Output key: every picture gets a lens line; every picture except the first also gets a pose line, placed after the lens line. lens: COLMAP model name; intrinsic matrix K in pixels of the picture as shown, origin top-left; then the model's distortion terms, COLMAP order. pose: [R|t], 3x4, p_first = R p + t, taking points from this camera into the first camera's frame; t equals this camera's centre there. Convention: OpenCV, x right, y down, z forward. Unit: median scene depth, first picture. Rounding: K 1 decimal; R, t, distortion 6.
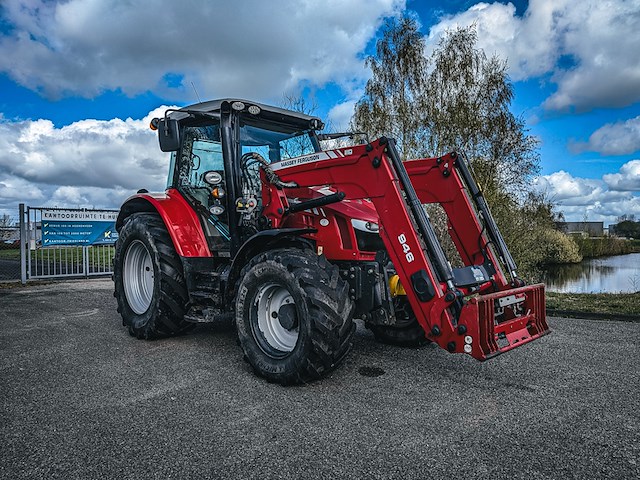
lens RADIAL K [[456.2, 0, 331.3], [0, 456.2, 250.8], [0, 0, 1]] dist [0.005712, -0.005803]
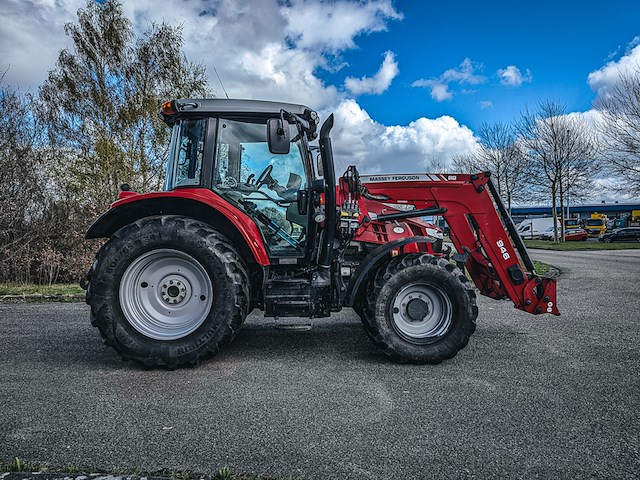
lens RADIAL K [[456.2, 0, 331.3], [0, 456.2, 250.8], [0, 0, 1]] dist [0.005712, -0.005803]
pose [[0.699993, -0.030431, 0.713501, -1.143930], [0.025989, 0.999515, 0.017132, -0.037990], [-0.713676, 0.006551, 0.700445, 0.326807]]
